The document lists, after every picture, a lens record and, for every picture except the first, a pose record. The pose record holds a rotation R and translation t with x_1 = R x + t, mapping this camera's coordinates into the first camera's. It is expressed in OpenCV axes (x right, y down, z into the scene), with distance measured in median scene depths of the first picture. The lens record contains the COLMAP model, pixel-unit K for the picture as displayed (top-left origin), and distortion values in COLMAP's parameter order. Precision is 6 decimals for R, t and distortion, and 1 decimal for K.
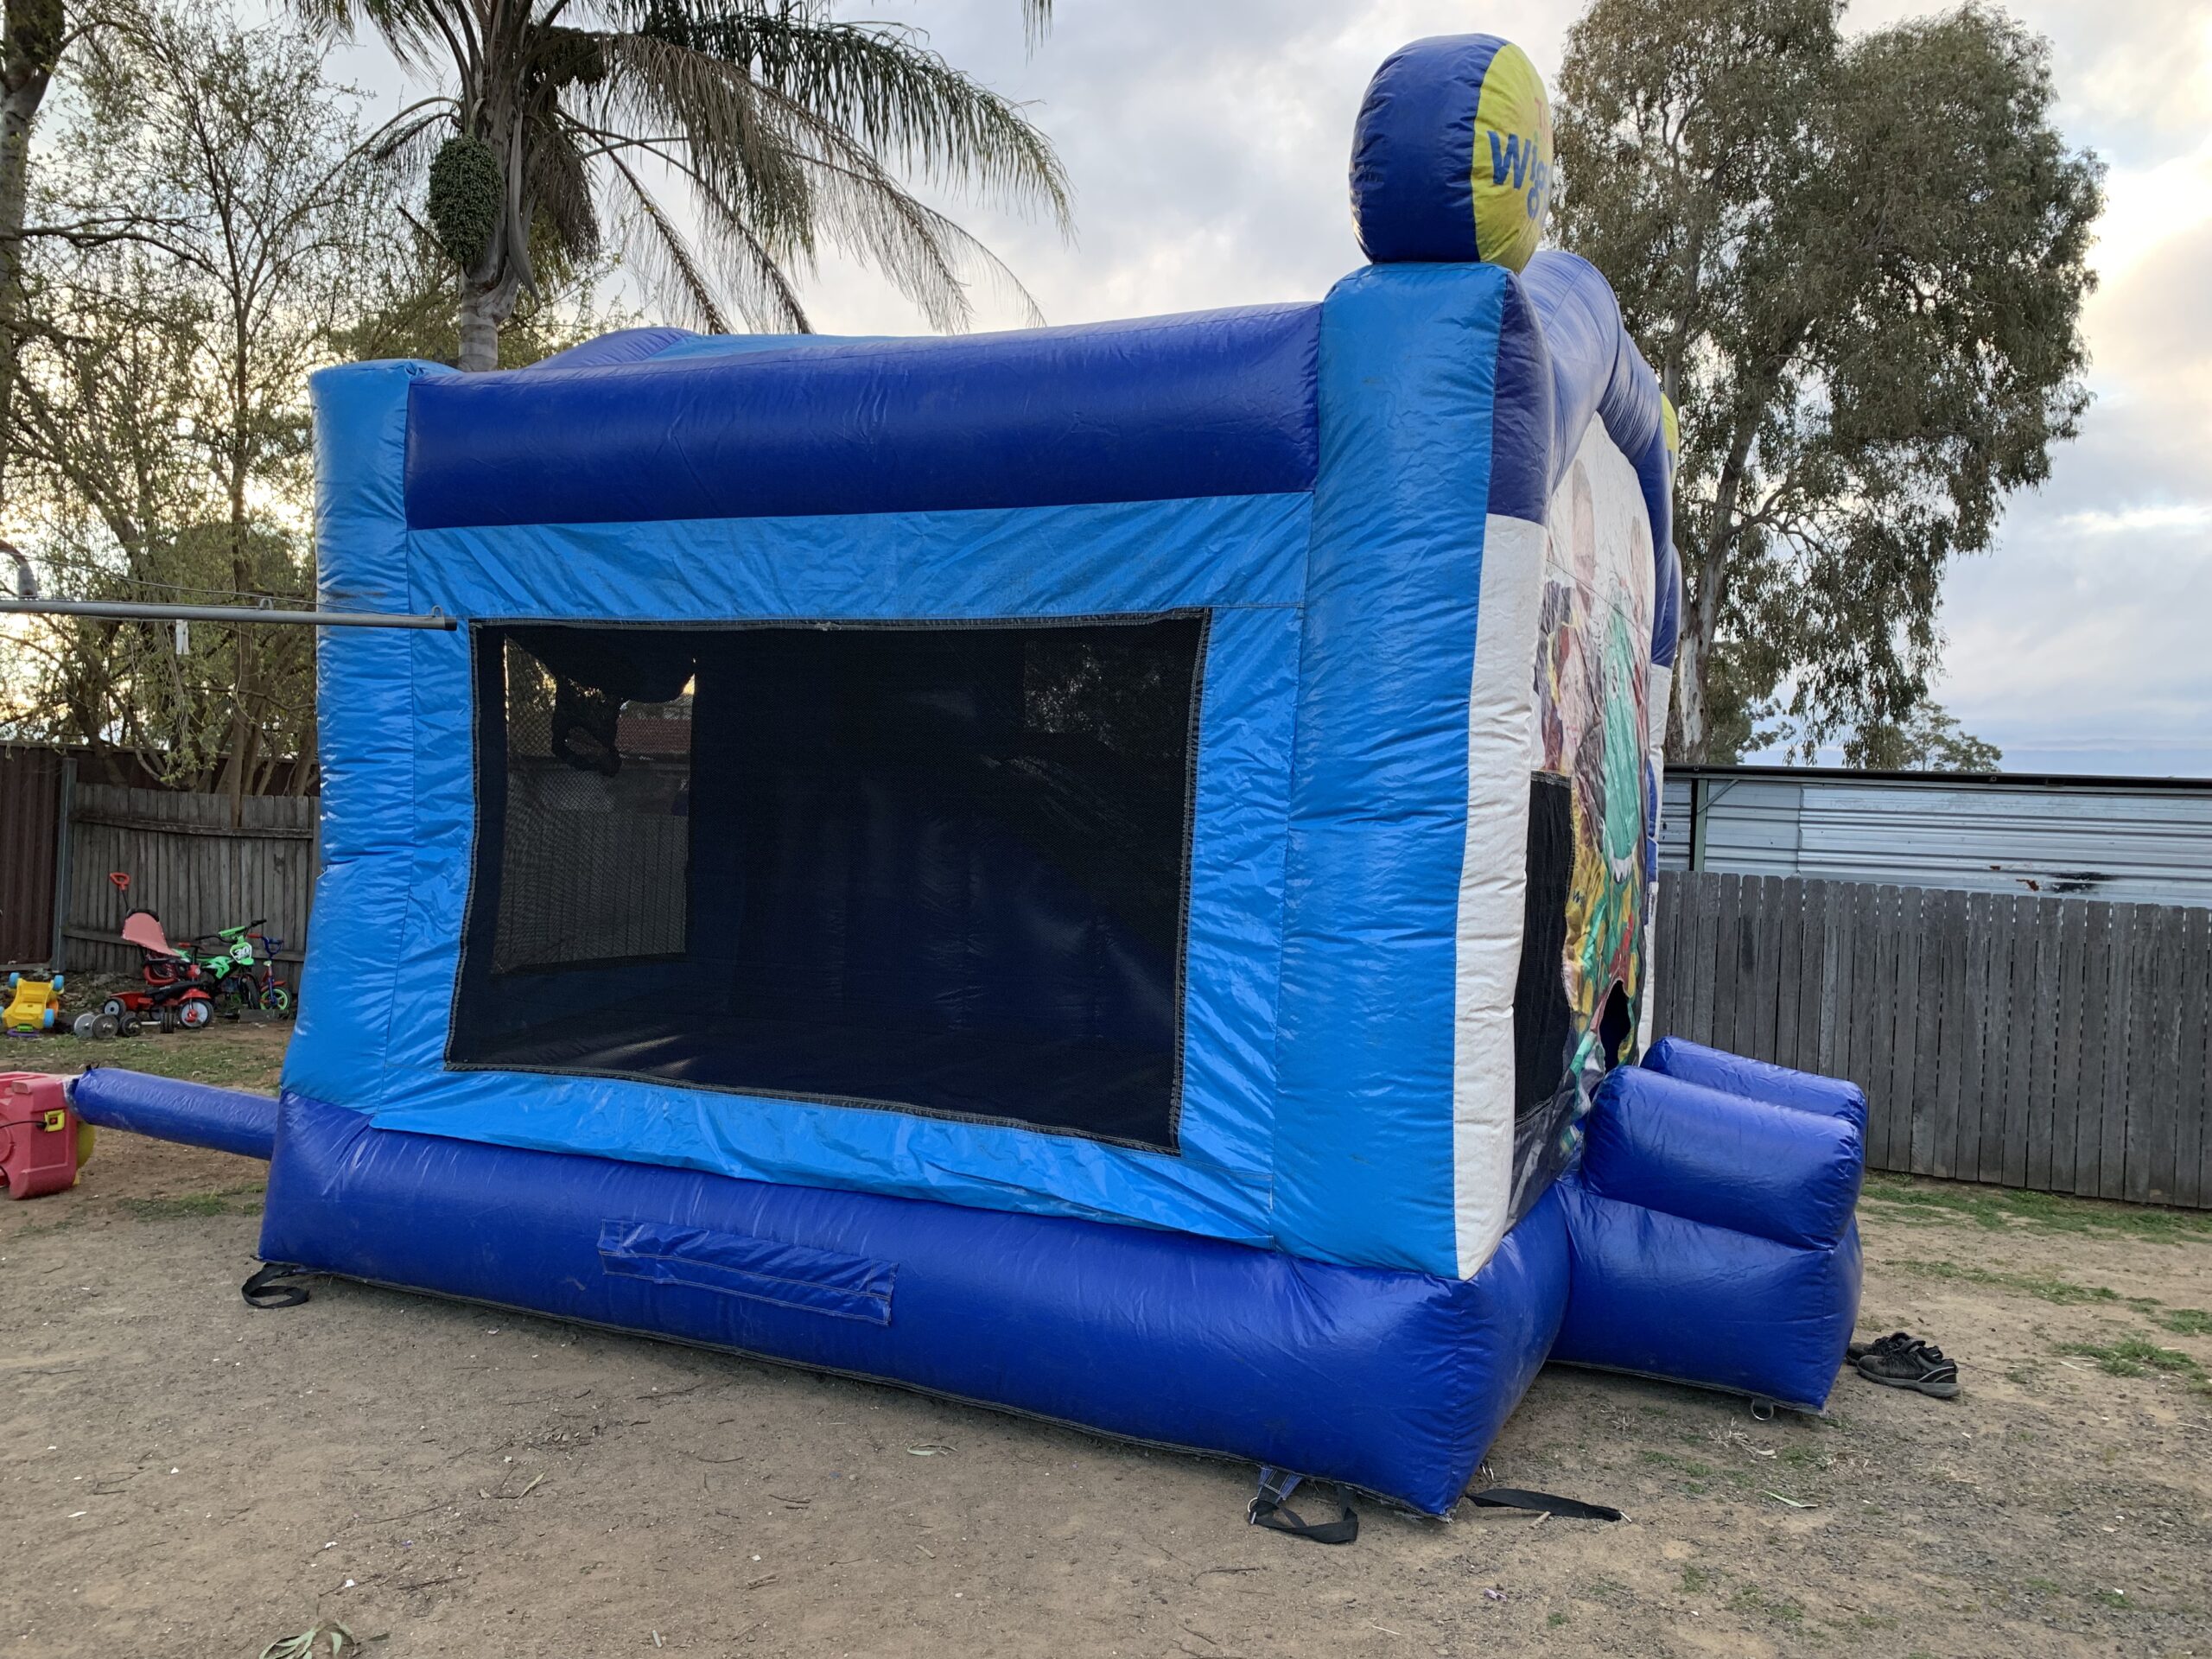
lens RADIAL K [[1669.2, 0, 1105.5], [0, 1669.2, 827.4], [0, 0, 1]] dist [0.034429, -0.033105]
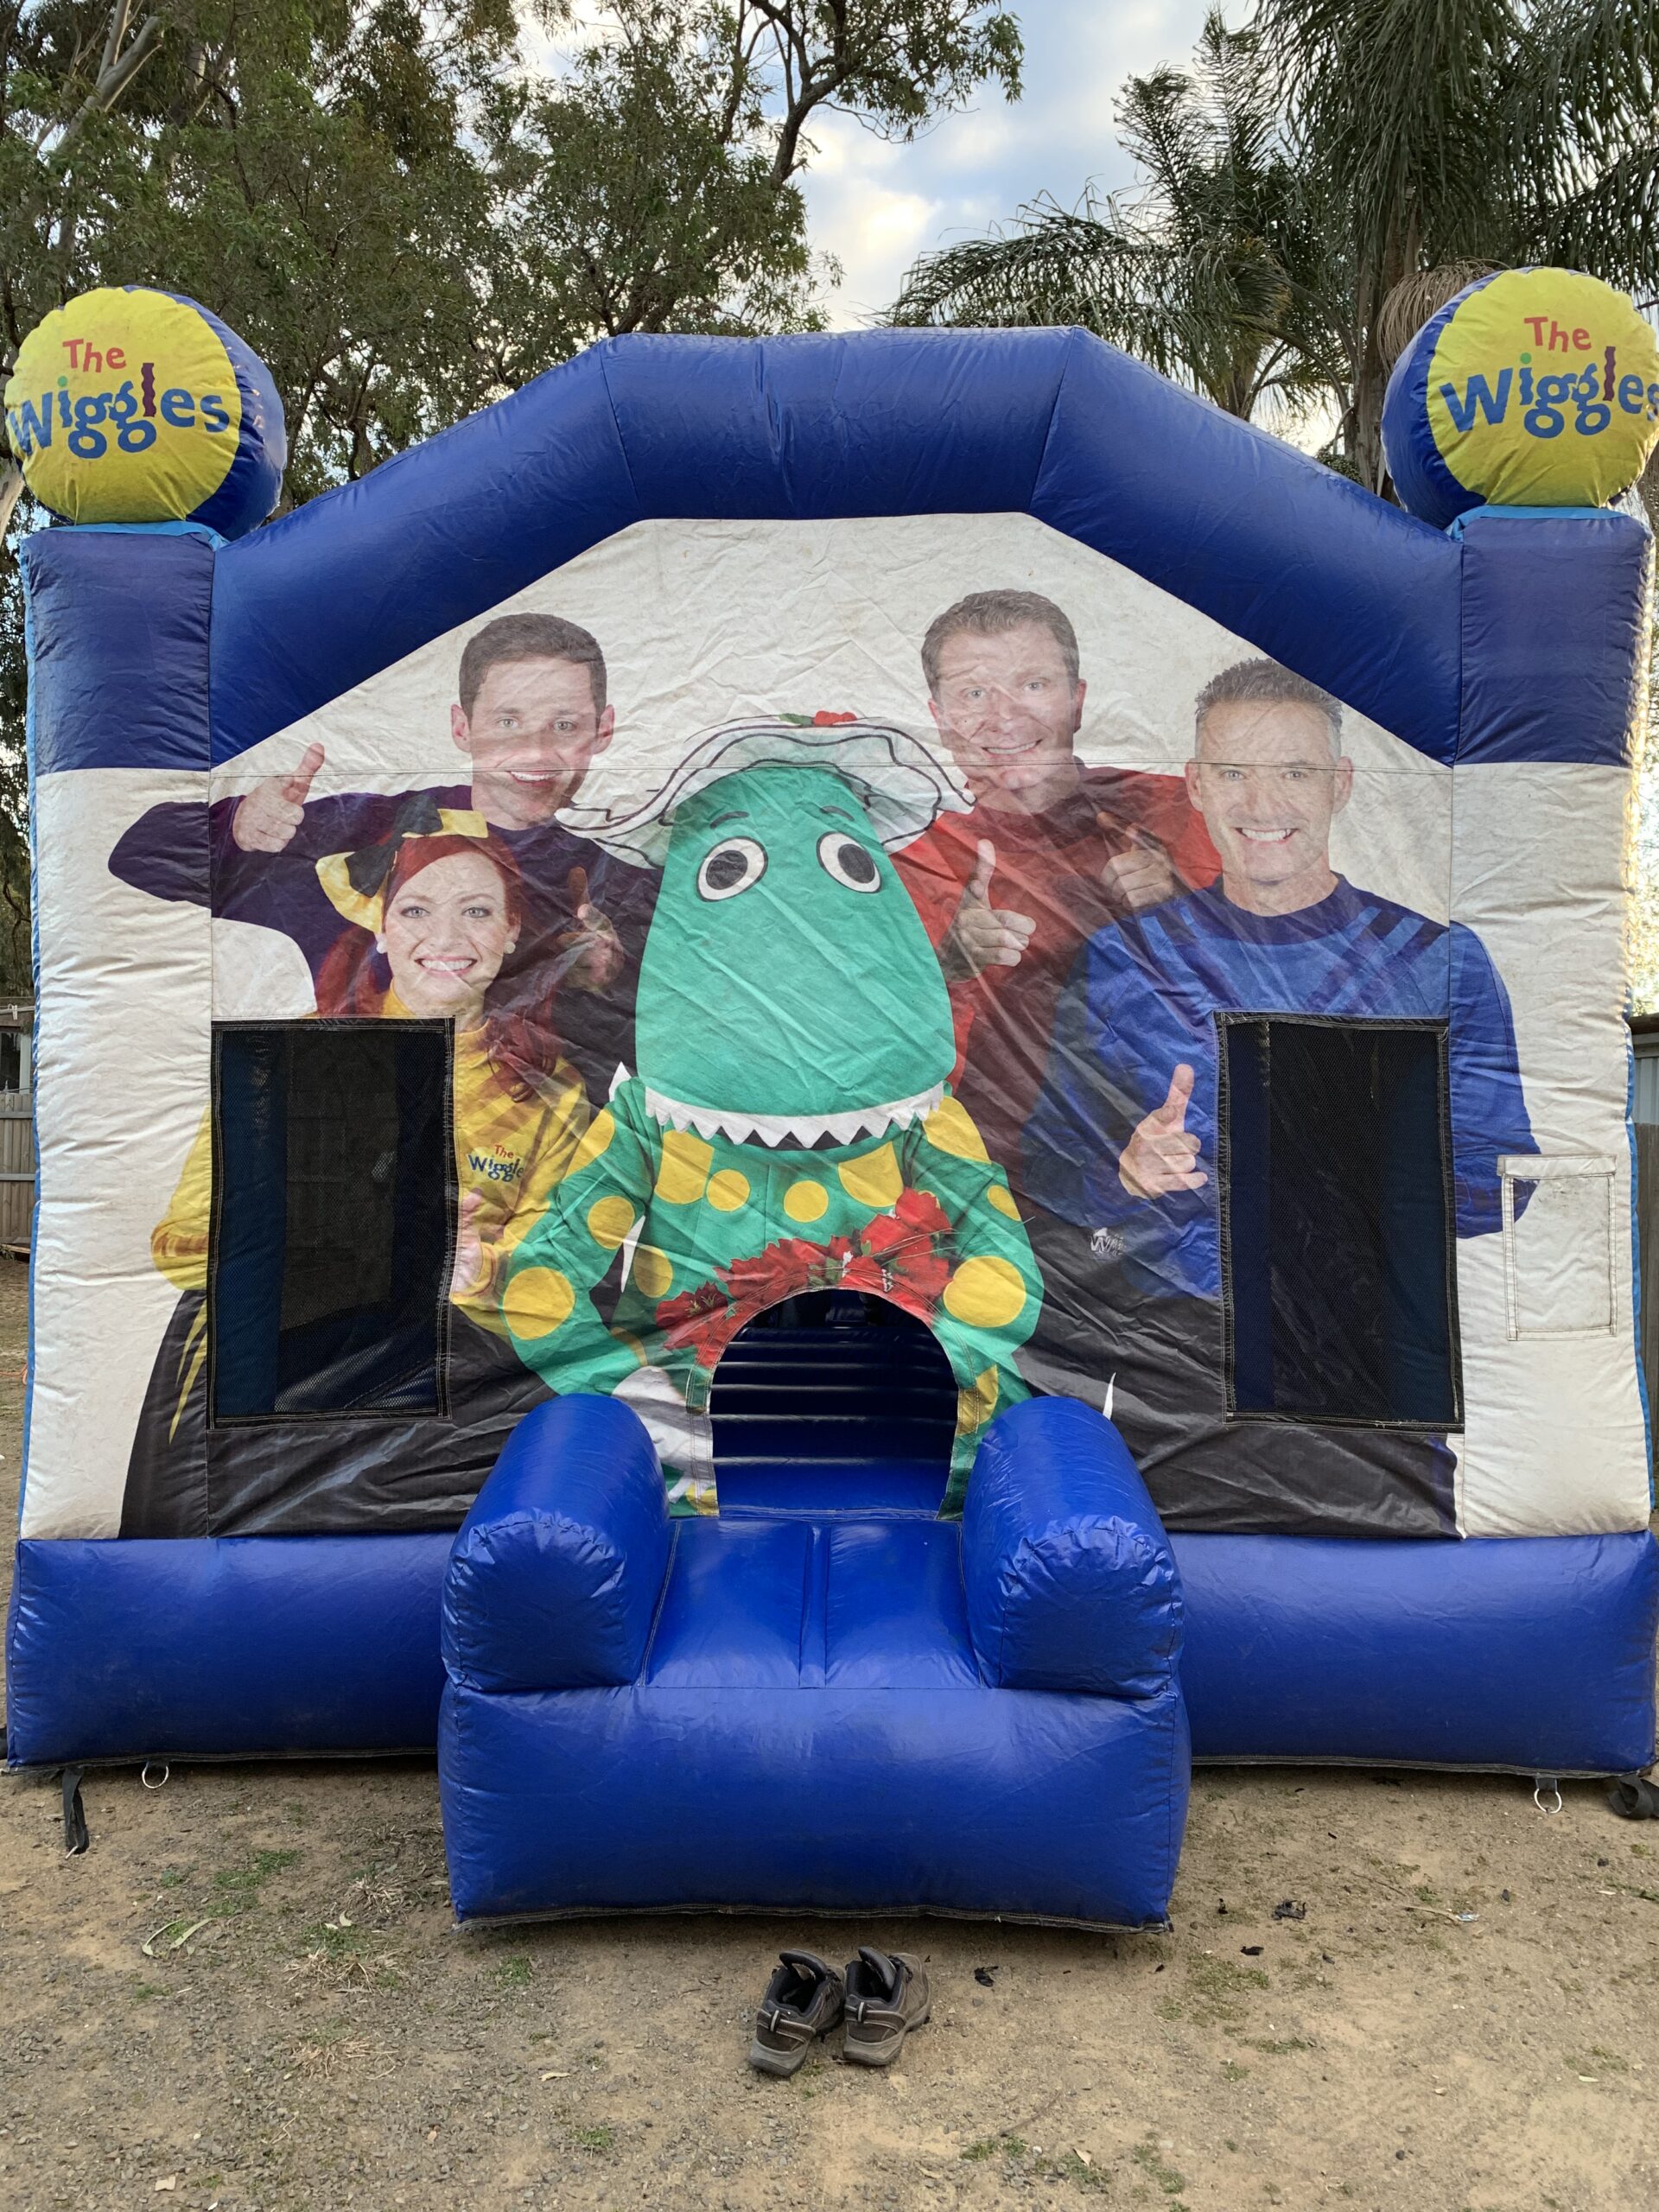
lens RADIAL K [[1669.2, 0, 813.5], [0, 1669.2, 1111.3], [0, 0, 1]] dist [0.034429, -0.033105]
pose [[0.389552, -0.043689, -0.919968, 1.092241], [0.019889, 0.999040, -0.039022, 0.050718], [0.920790, -0.003097, 0.390047, 0.852542]]
